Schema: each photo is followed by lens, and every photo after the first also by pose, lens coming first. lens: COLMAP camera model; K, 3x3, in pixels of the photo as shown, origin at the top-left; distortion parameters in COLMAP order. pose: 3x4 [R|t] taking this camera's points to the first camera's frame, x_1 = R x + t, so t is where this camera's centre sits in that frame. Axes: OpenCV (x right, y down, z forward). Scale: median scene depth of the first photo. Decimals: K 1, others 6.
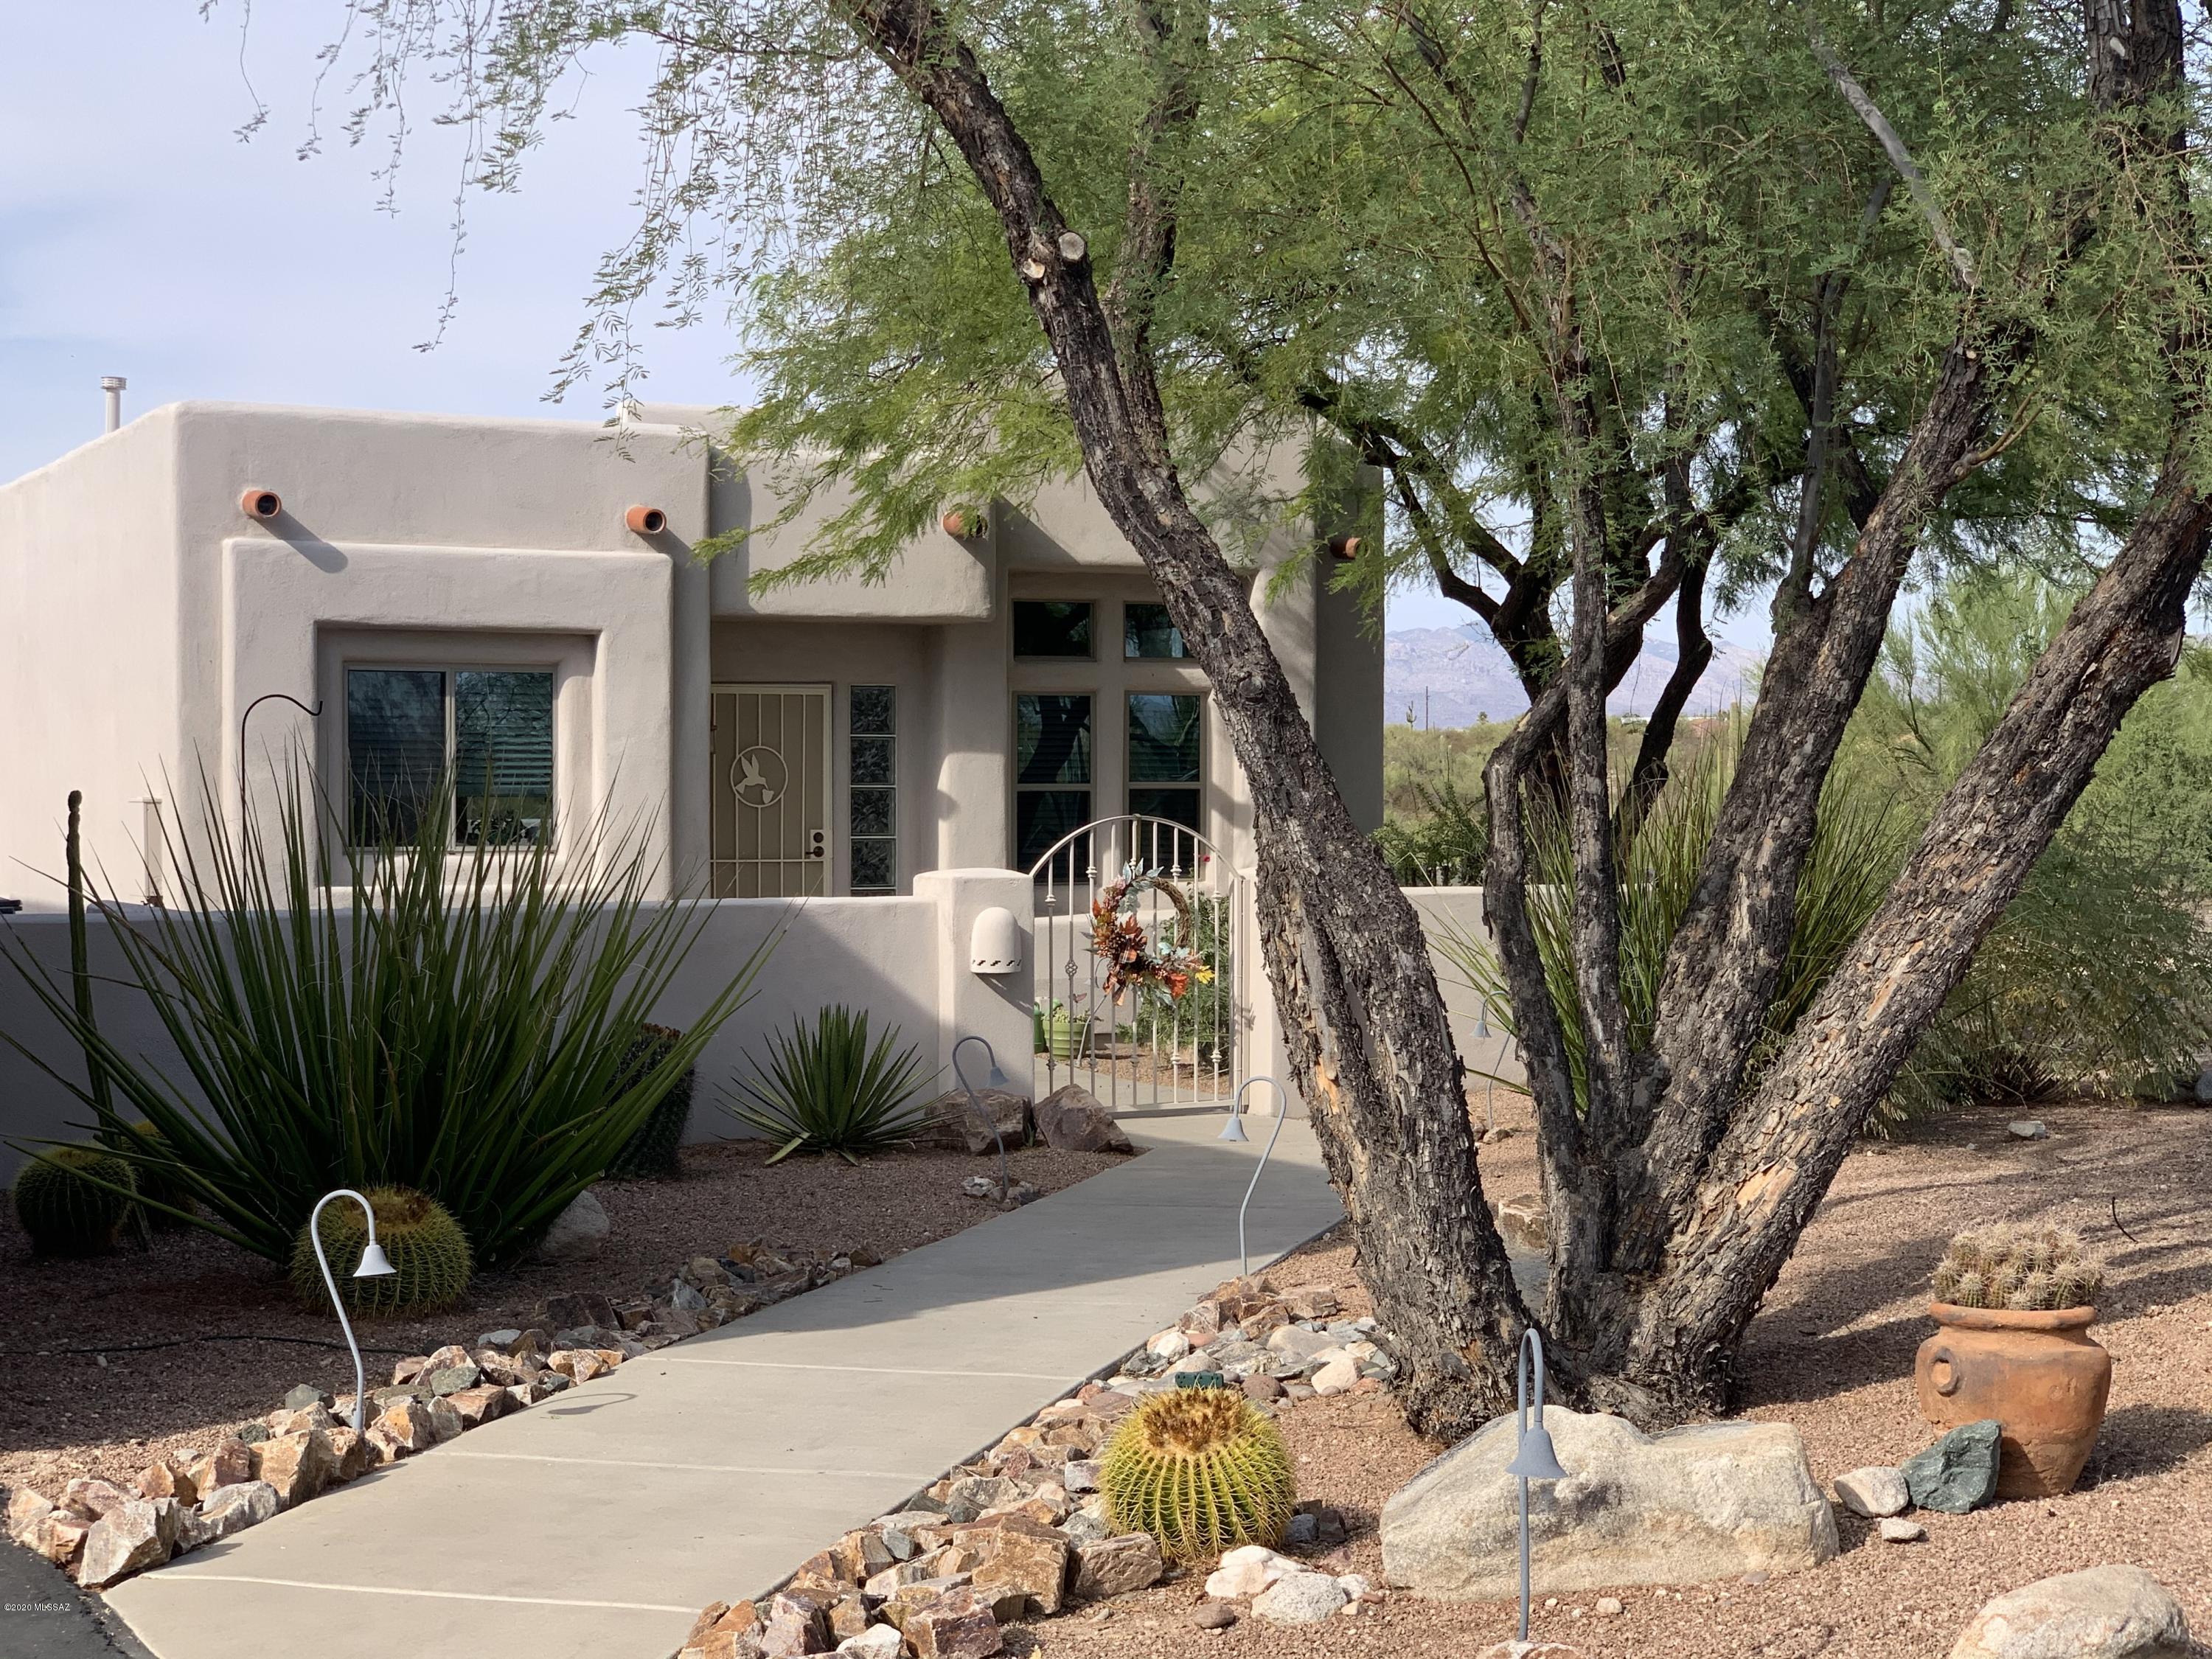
lens RADIAL K [[3342.7, 0, 1106.0], [0, 3342.7, 829.5], [0, 0, 1]] dist [0.149350, -0.459211]
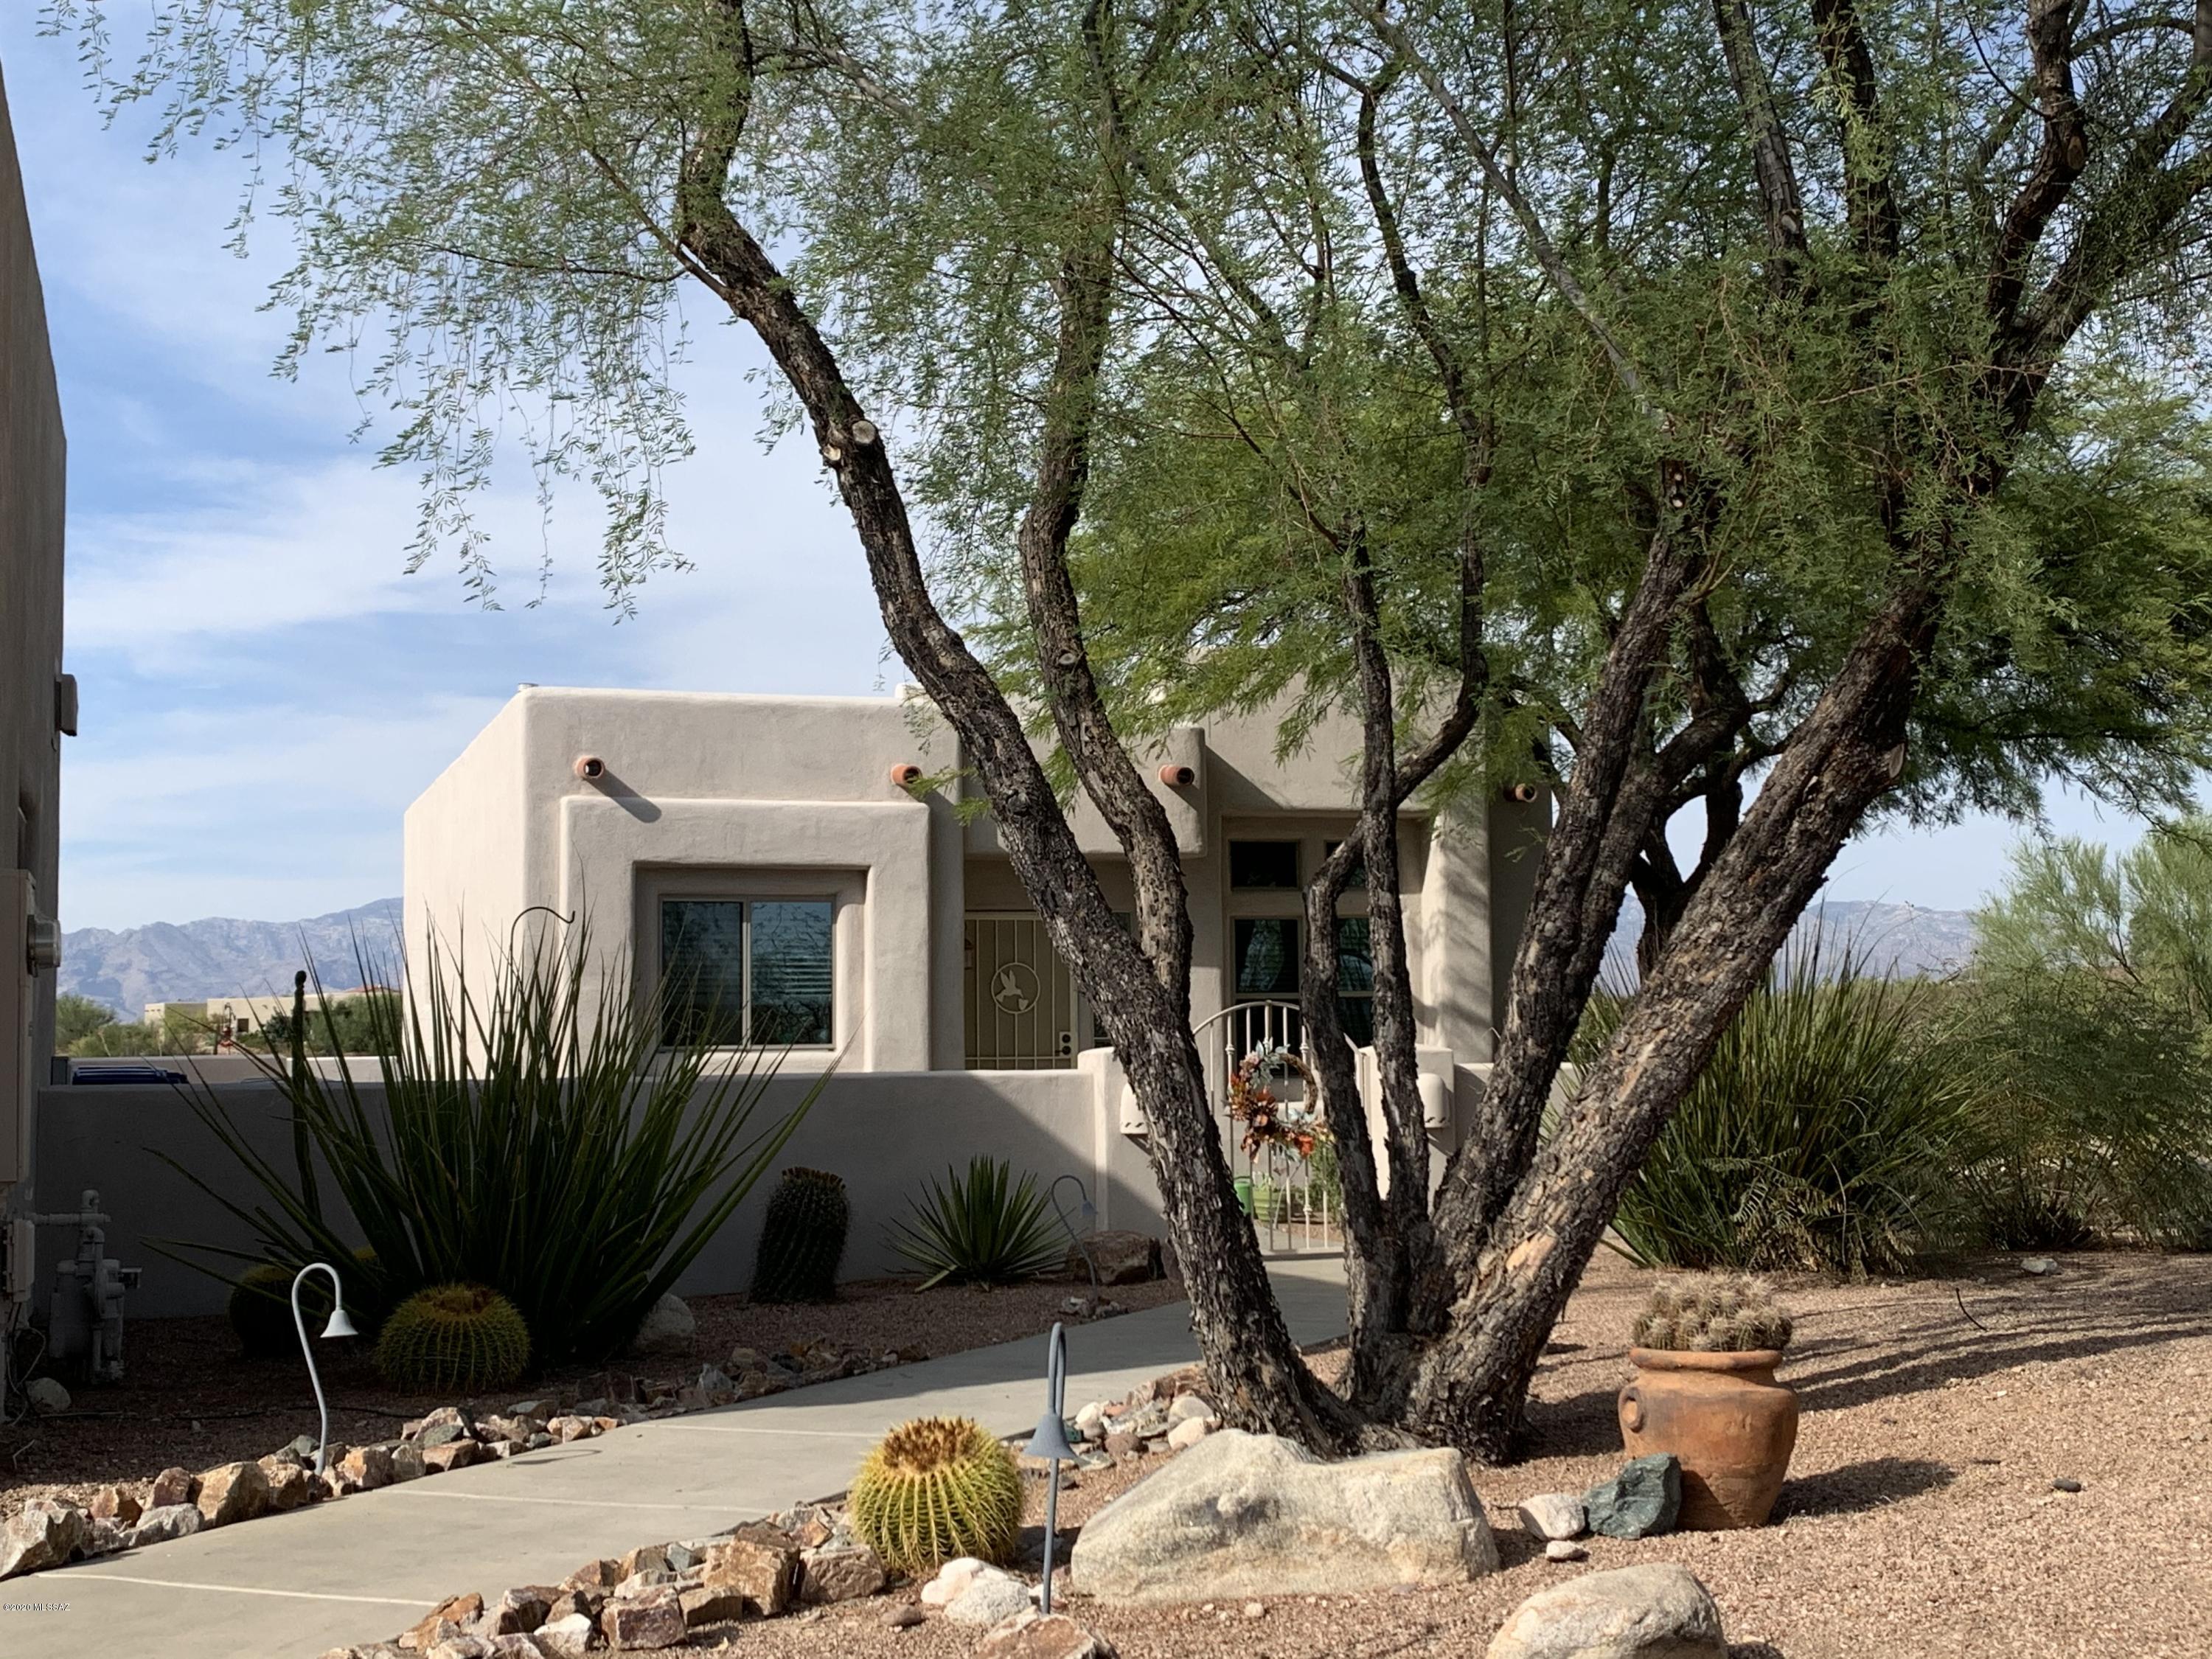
lens RADIAL K [[2730.2, 0, 1106.0], [0, 2730.2, 829.5], [0, 0, 1]] dist [0.268894, -0.882470]
pose [[0.990340, -0.023183, -0.136706, 0.185603], [0.010831, 0.995845, -0.090418, 0.048002], [0.138235, 0.088064, 0.986476, 0.070088]]
